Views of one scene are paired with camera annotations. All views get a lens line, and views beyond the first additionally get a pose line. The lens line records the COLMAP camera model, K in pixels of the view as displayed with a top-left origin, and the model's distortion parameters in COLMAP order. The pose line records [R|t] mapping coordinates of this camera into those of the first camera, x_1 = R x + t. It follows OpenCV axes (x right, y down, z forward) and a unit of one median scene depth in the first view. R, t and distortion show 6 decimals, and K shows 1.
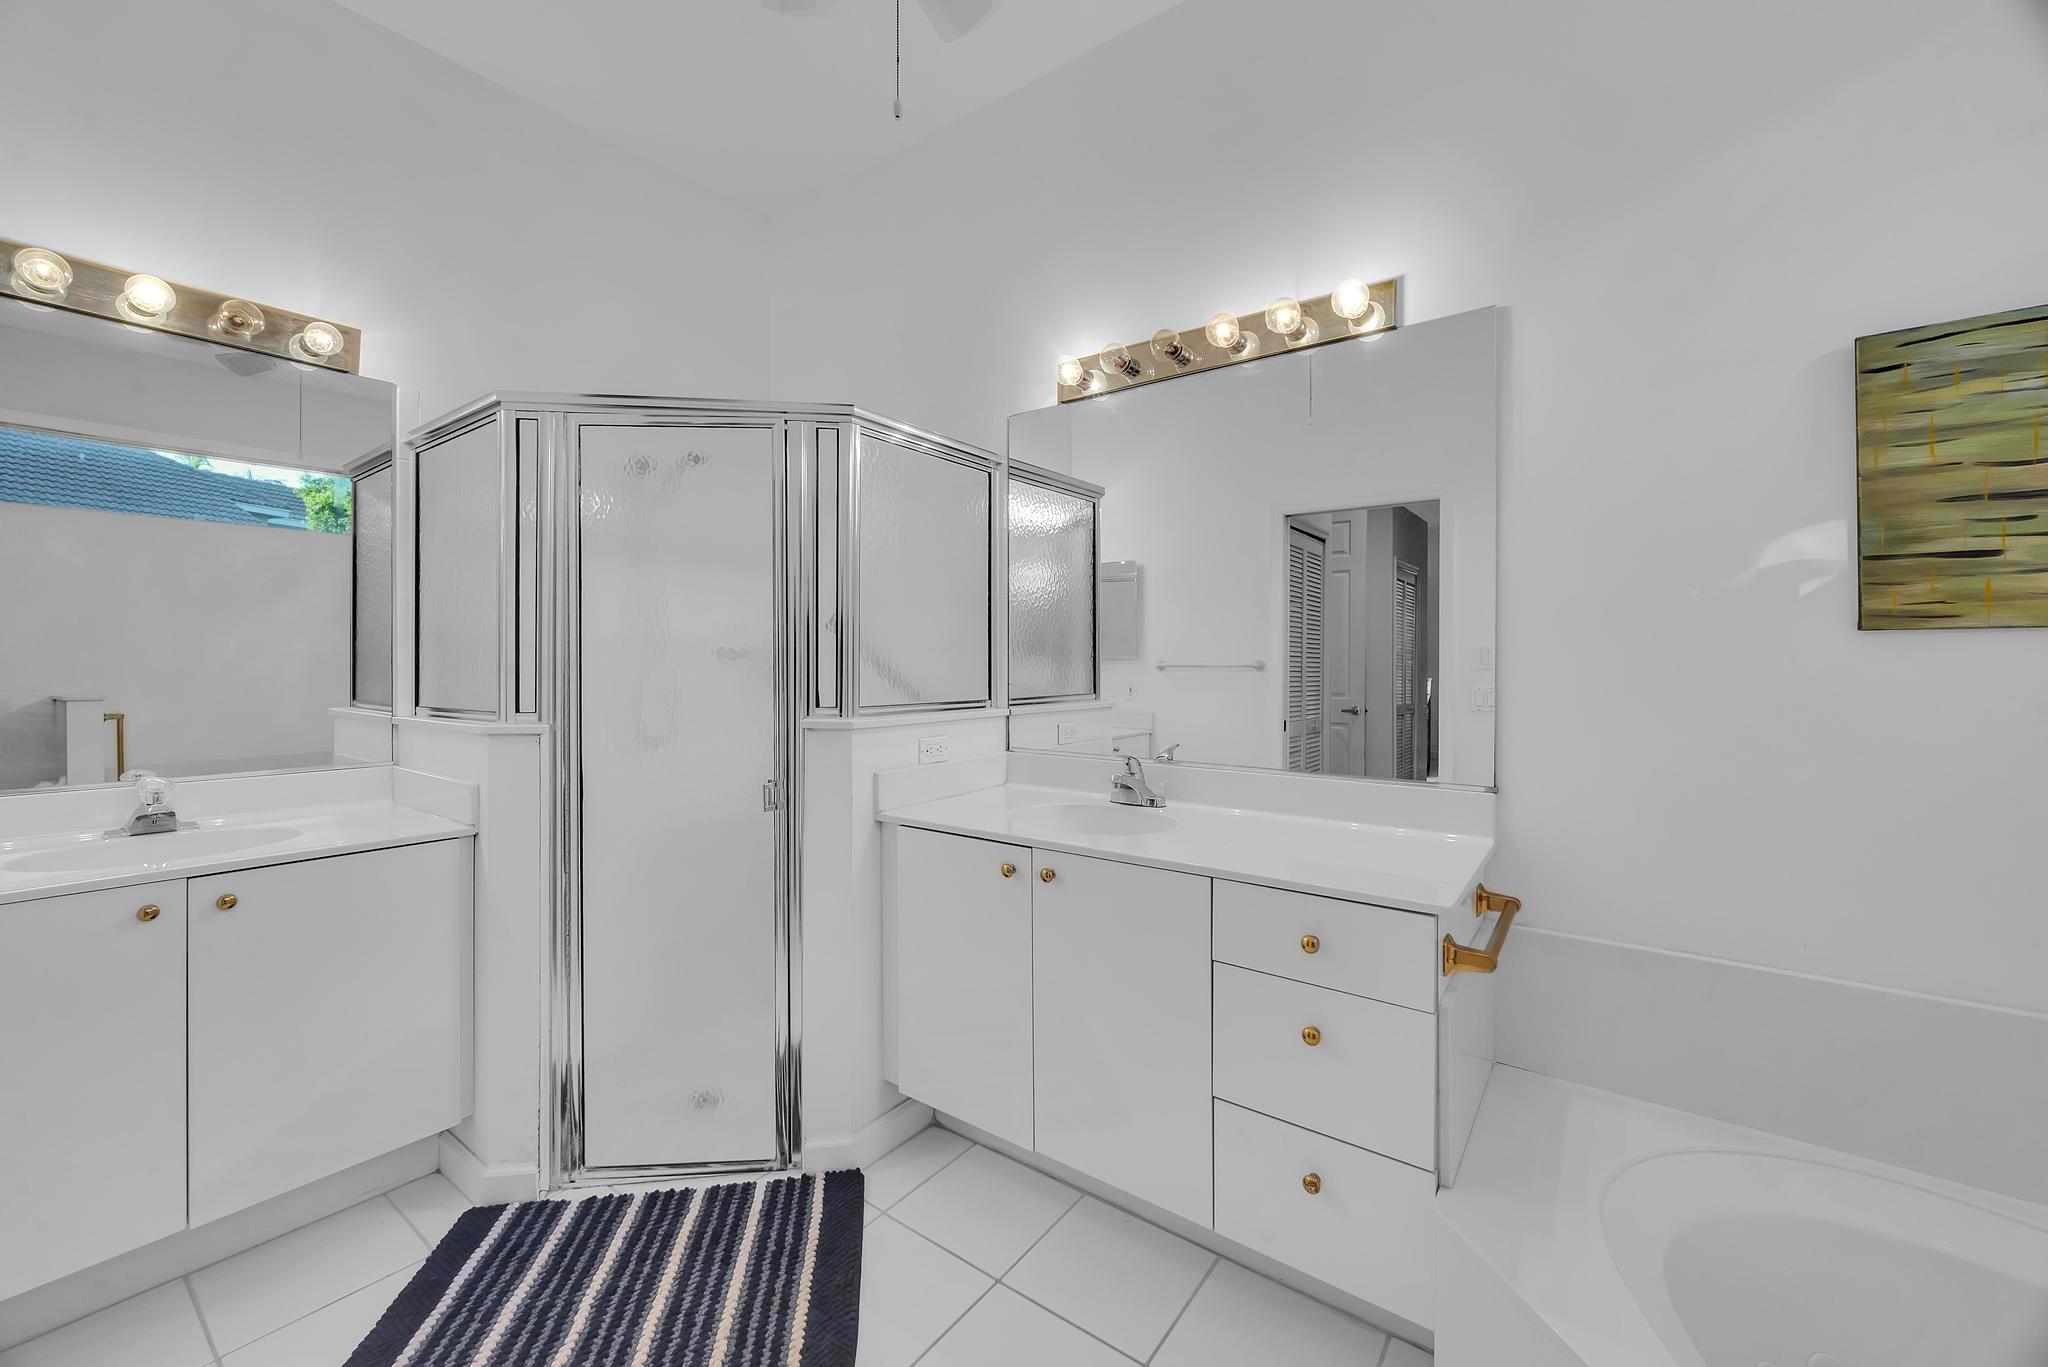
lens RADIAL K [[807.6, 0, 1020.6], [0, 807.6, 668.6], [0, 0, 1]] dist [0.000457, -0.000063]
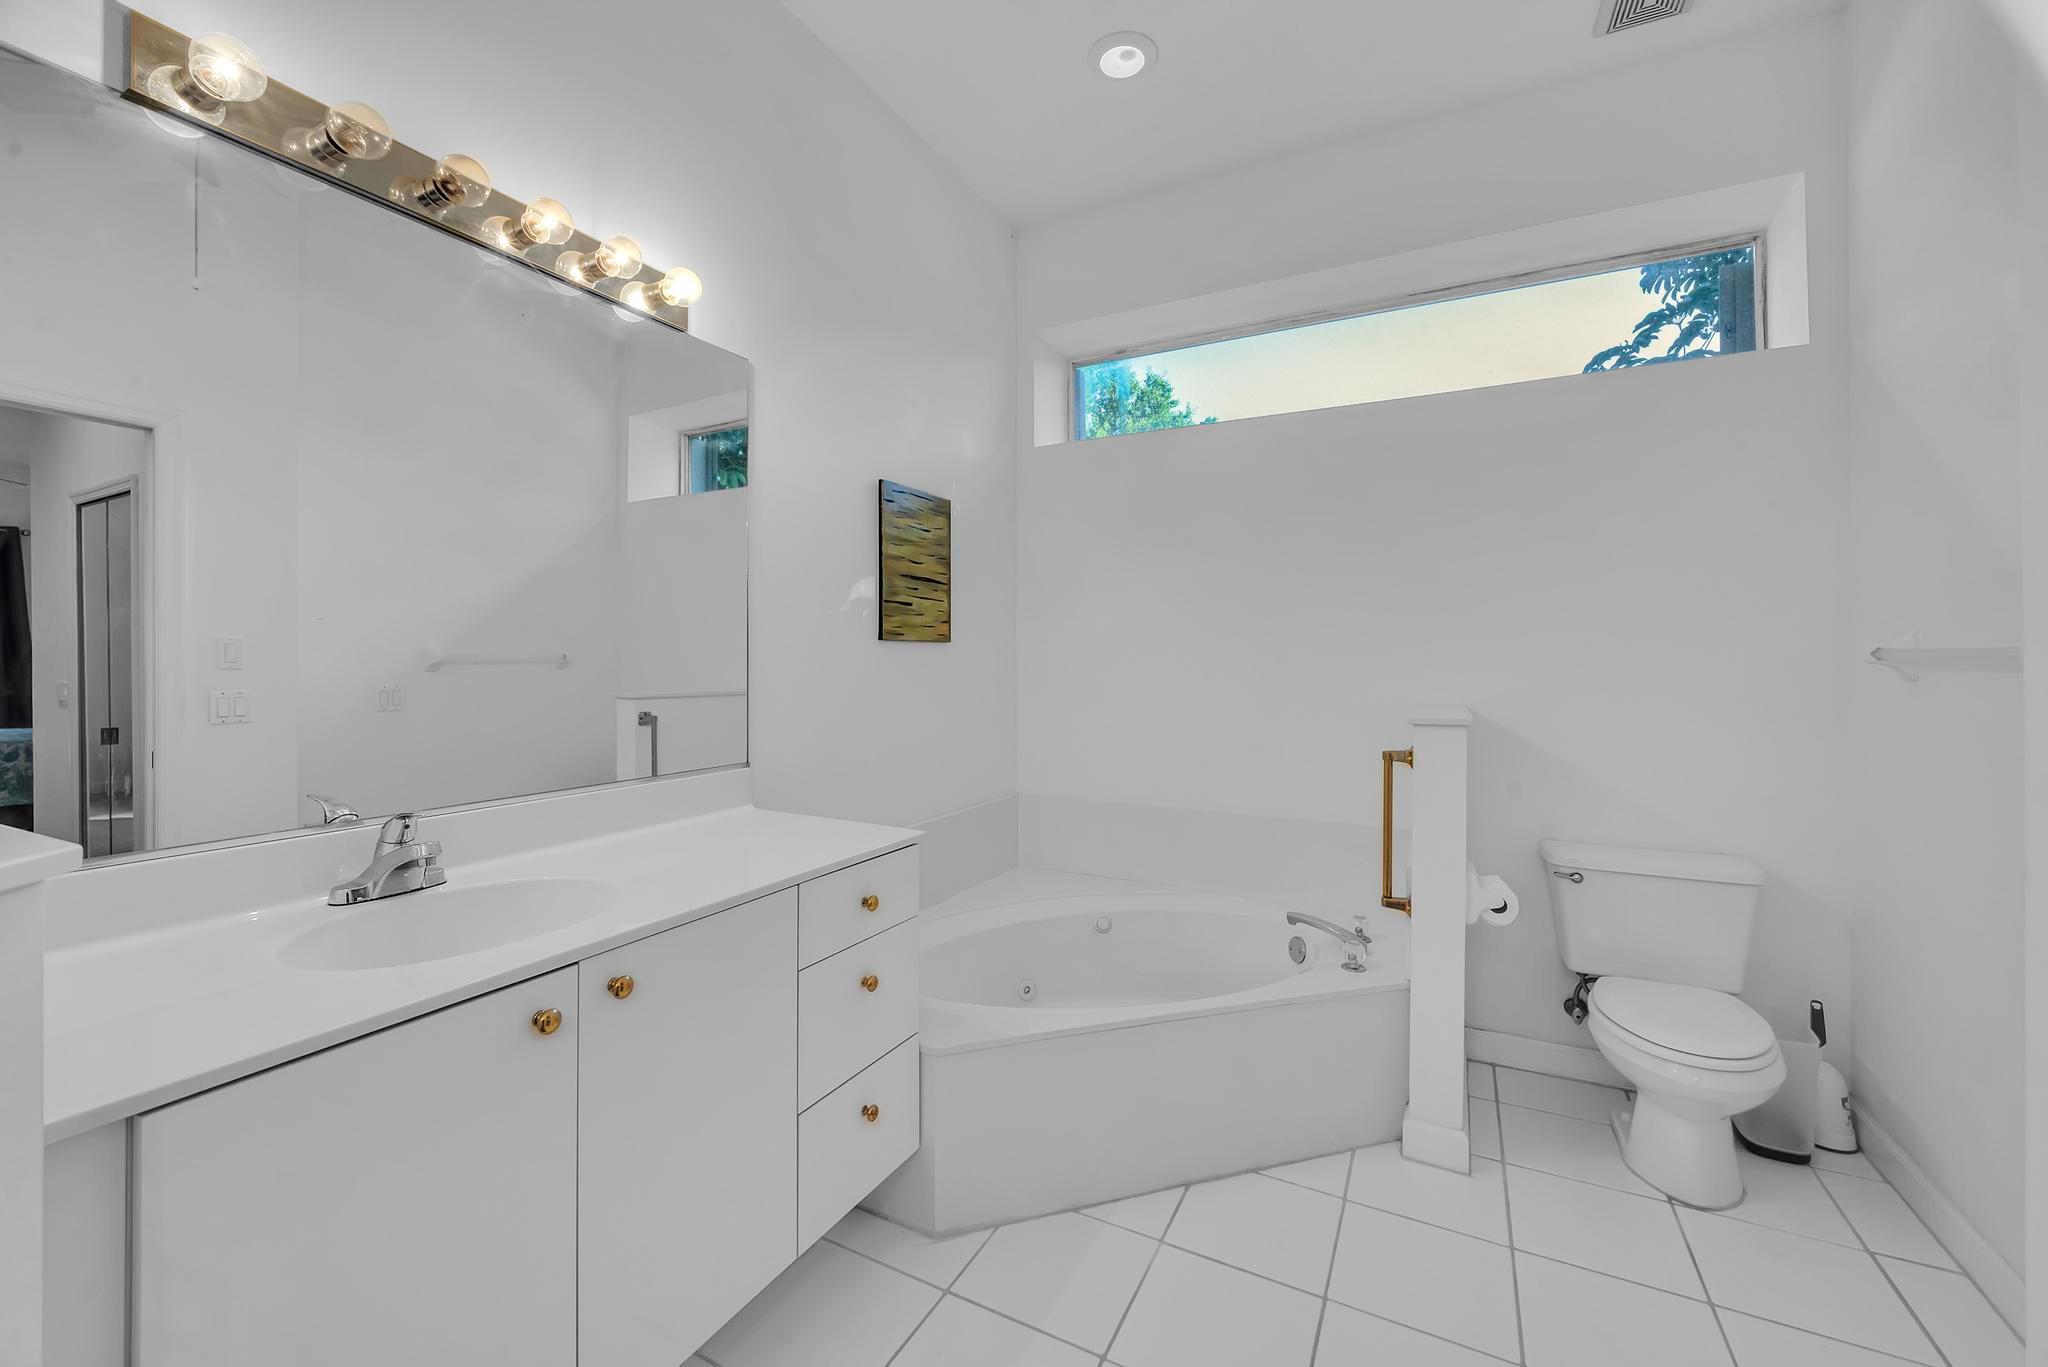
lens RADIAL K [[807.6, 0, 1022.8], [0, 807.6, 667.2], [0, 0, 1]] dist [0.000457, -0.000063]
pose [[-0.161536, -0.008684, 0.986829, -0.811570], [0.008681, 0.999910, 0.010220, -0.002076], [-0.986829, 0.010217, -0.161446, 0.983156]]
